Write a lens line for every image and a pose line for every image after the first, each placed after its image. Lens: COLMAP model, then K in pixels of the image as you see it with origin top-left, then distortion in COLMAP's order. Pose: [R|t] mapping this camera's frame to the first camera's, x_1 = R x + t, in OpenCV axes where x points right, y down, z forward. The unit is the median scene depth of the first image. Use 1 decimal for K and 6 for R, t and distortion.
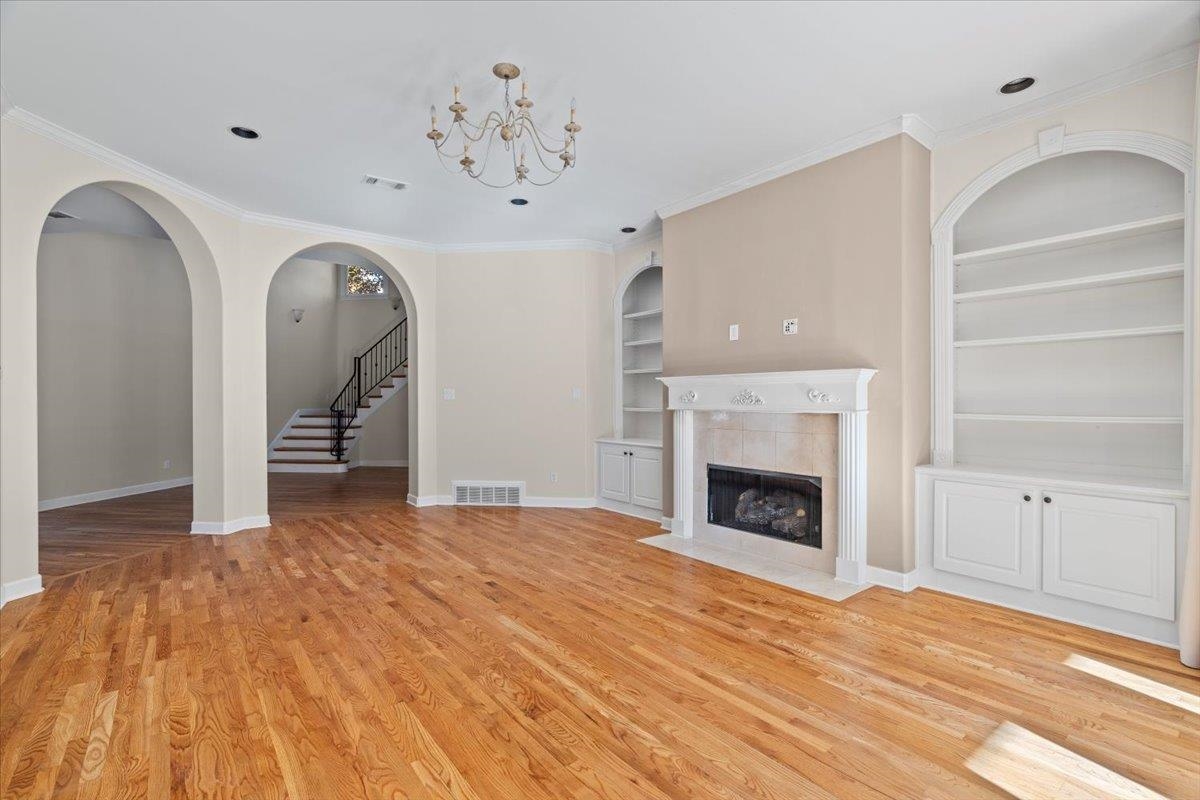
lens RADIAL K [[544.4, 0, 592.8], [0, 544.4, 399.5], [0, 0, 1]] dist [-0.008959, 0.003175]
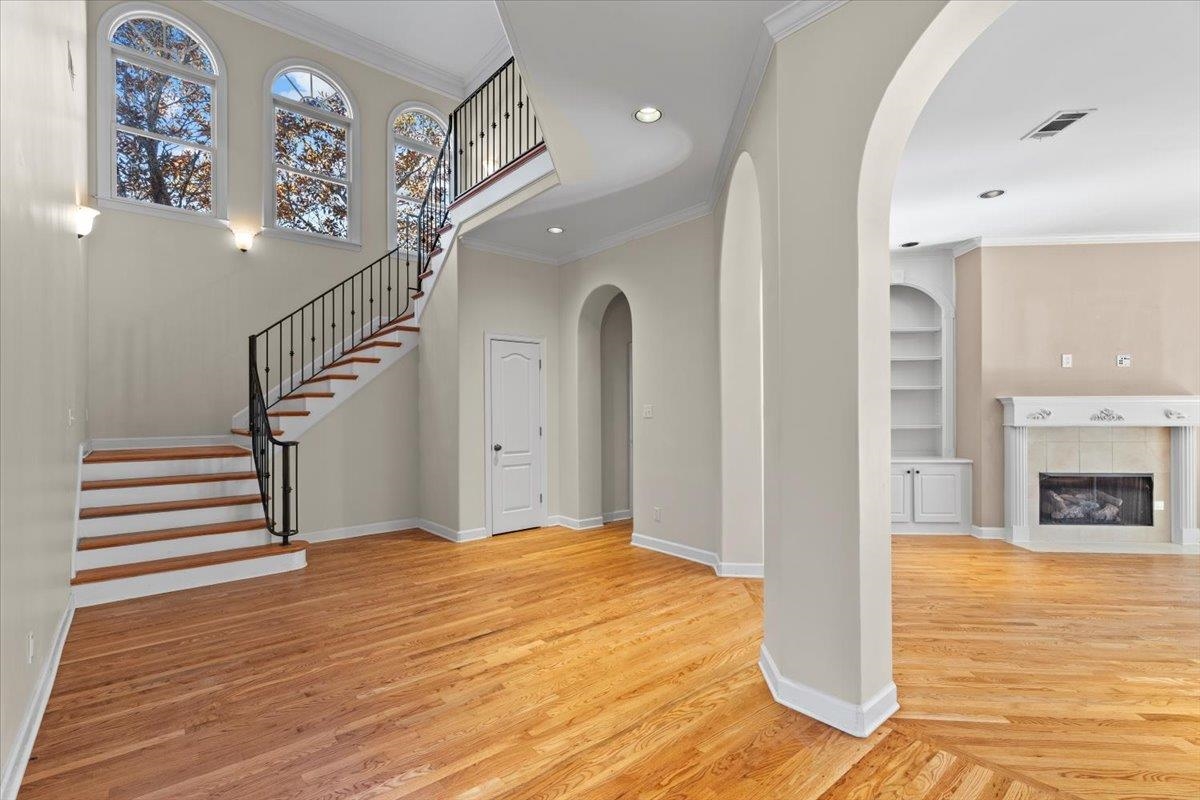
lens RADIAL K [[544.4, 0, 589.0], [0, 544.4, 408.8], [0, 0, 1]] dist [-0.008959, 0.003175]
pose [[0.673601, 0.003089, 0.739088, -1.468386], [0.002501, 0.999976, -0.006459, -0.013427], [-0.739091, 0.006199, 0.673577, 1.076497]]
